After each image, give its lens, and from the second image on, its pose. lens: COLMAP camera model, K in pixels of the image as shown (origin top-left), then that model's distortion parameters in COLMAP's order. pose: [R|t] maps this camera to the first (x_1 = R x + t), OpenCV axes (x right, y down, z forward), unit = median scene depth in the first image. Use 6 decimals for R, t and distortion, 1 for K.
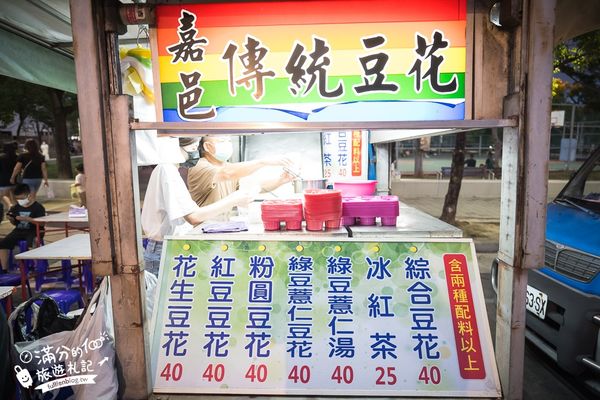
lens RADIAL K [[408.0, 0, 300.2], [0, 408.0, 199.9], [0, 0, 1]] dist [-0.047508, 0.034608]
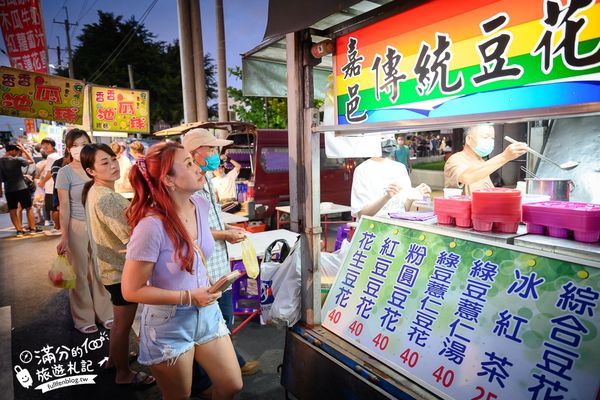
lens RADIAL K [[408.0, 0, 296.0], [0, 408.0, 199.9], [0, 0, 1]] dist [-0.047508, 0.034608]
pose [[0.552456, 0.099301, -0.827606, 0.666283], [-0.093471, 0.993996, 0.056871, -0.011463], [0.828285, 0.045939, 0.558421, 0.144930]]
